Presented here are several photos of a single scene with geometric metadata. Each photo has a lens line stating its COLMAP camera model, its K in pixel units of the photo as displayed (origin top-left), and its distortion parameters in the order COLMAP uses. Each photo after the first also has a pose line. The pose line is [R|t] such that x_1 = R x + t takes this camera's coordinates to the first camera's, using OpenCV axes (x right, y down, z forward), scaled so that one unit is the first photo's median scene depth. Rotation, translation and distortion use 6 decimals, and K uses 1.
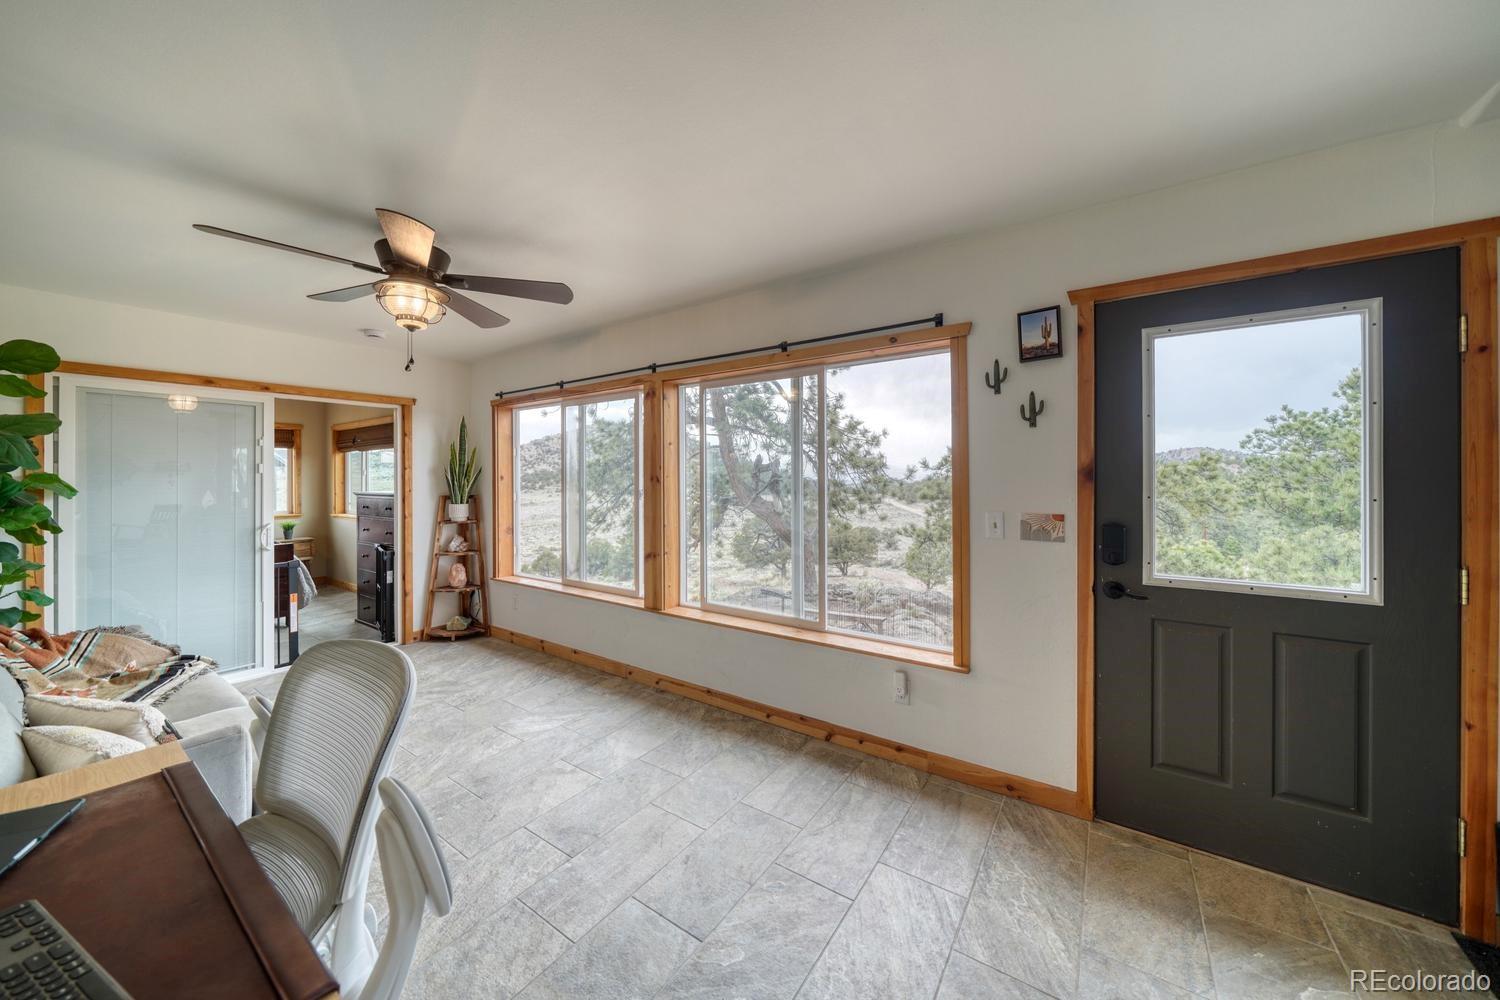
lens RADIAL K [[526.3, 0, 748.7], [0, 526.3, 476.1], [0, 0, 1]] dist [-0.007059, -0.000060]
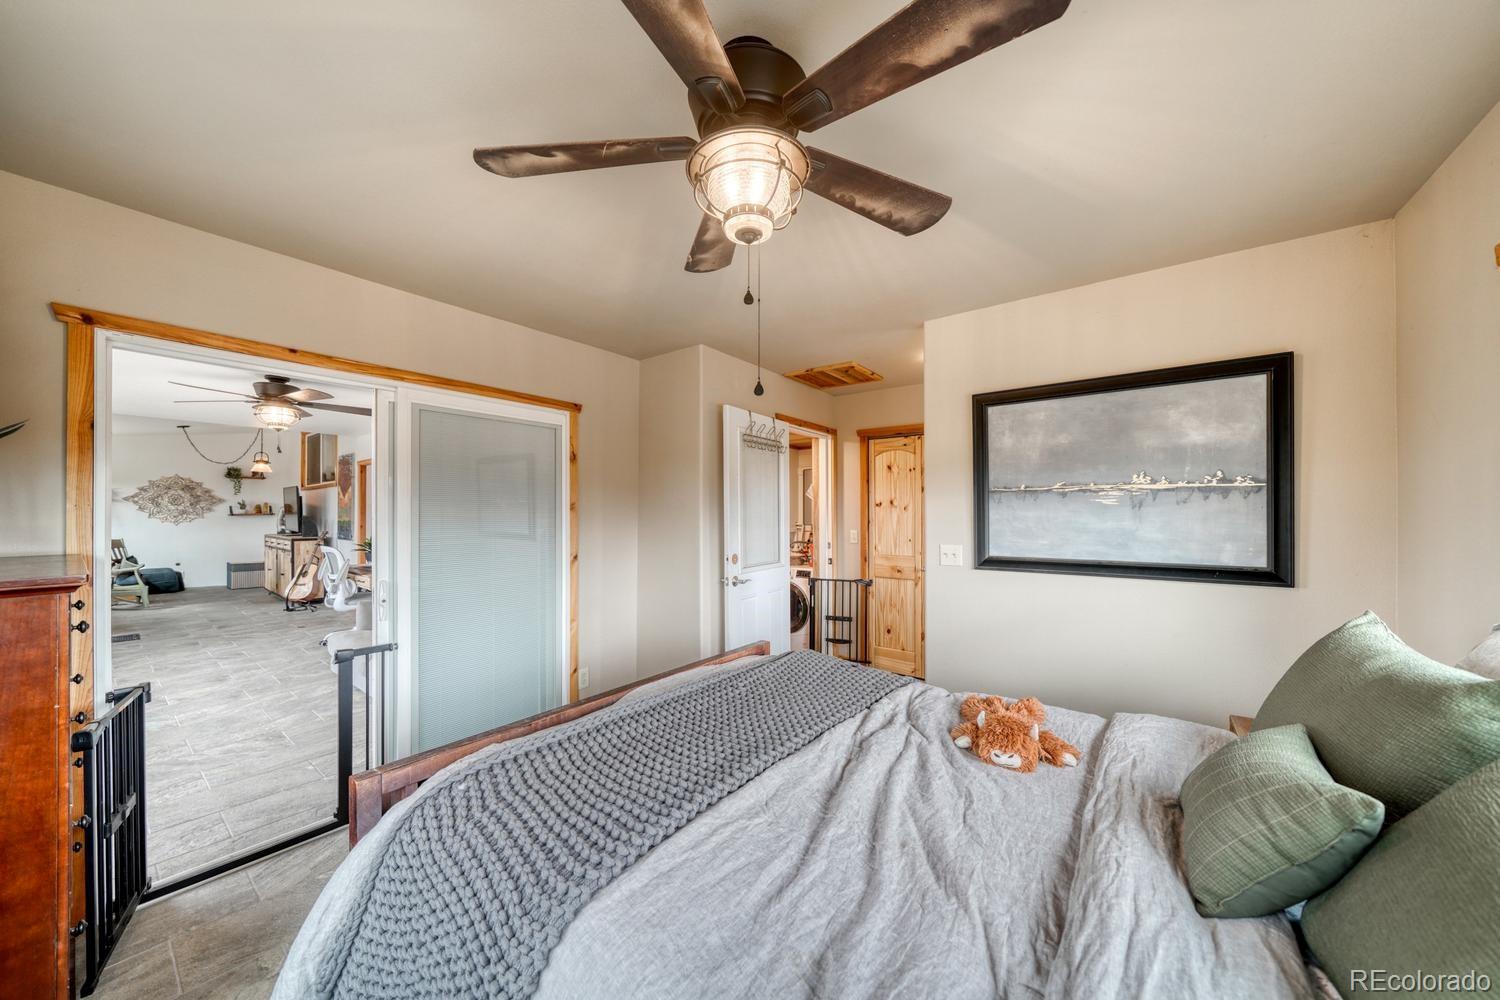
lens RADIAL K [[518.2, 0, 744.8], [0, 518.2, 511.4], [0, 0, 1]] dist [-0.001500, -0.000093]
pose [[-0.998660, 0.003266, 0.051655, -1.743639], [0.003112, 0.999990, -0.003069, 0.004029], [-0.051665, -0.002904, -0.998660, 2.012232]]
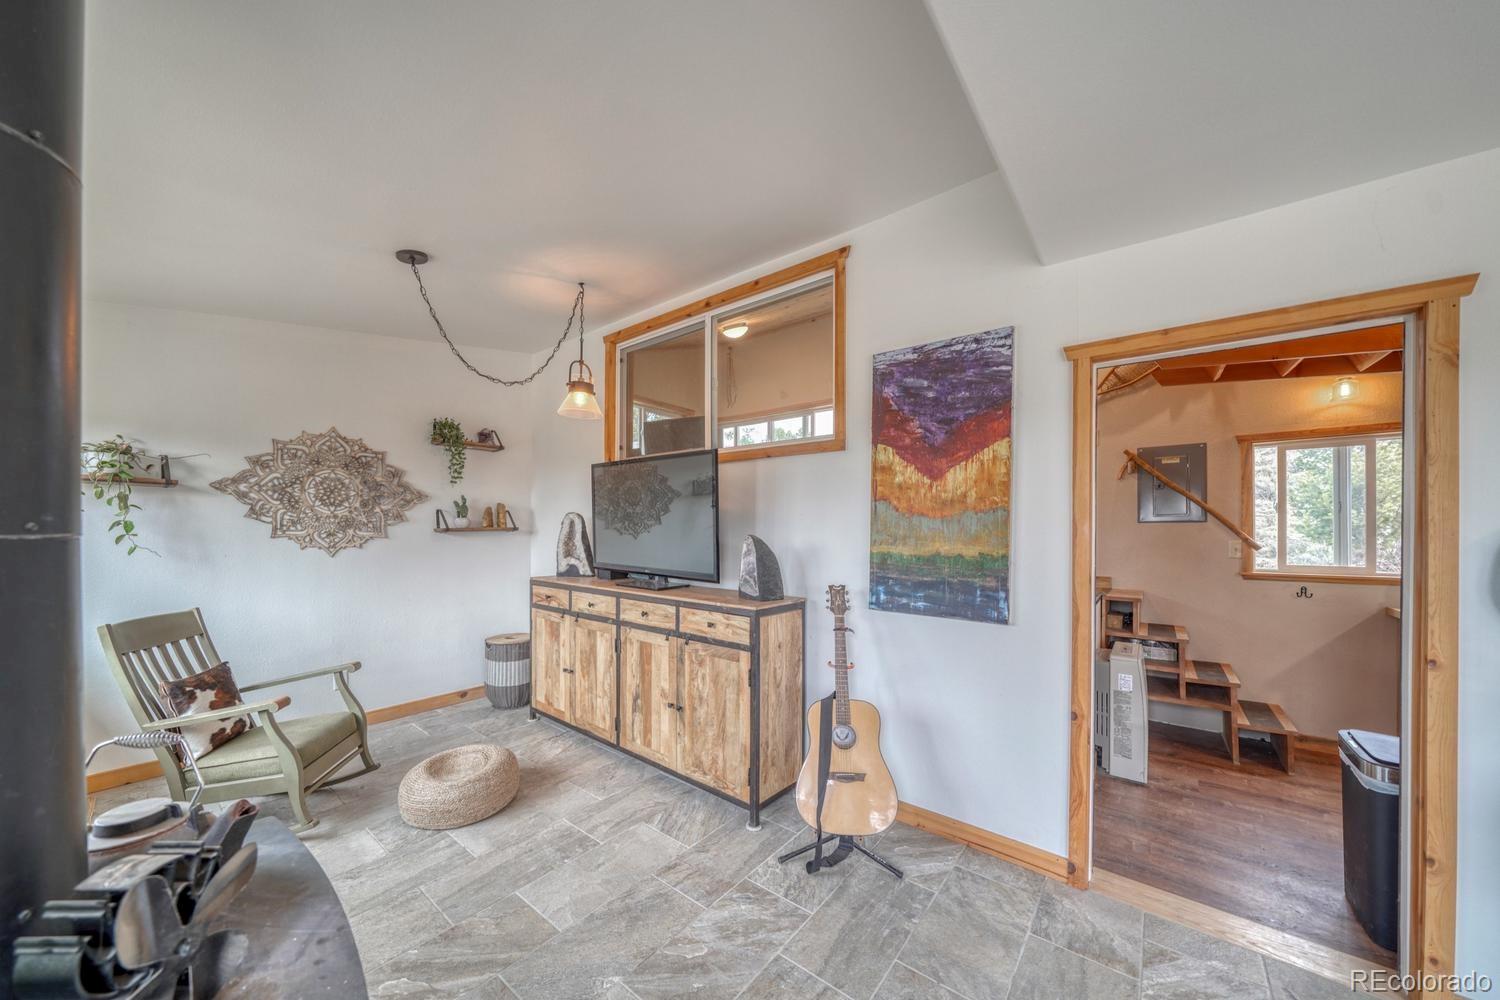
lens RADIAL K [[525.2, 0, 743.3], [0, 525.2, 528.1], [0, 0, 1]] dist [-0.003176, 0.000019]
pose [[-0.997769, -0.004579, 0.066600, 0.509703], [-0.004667, 0.999988, -0.001166, -0.002194], [-0.066594, -0.001475, -0.997779, 0.446750]]
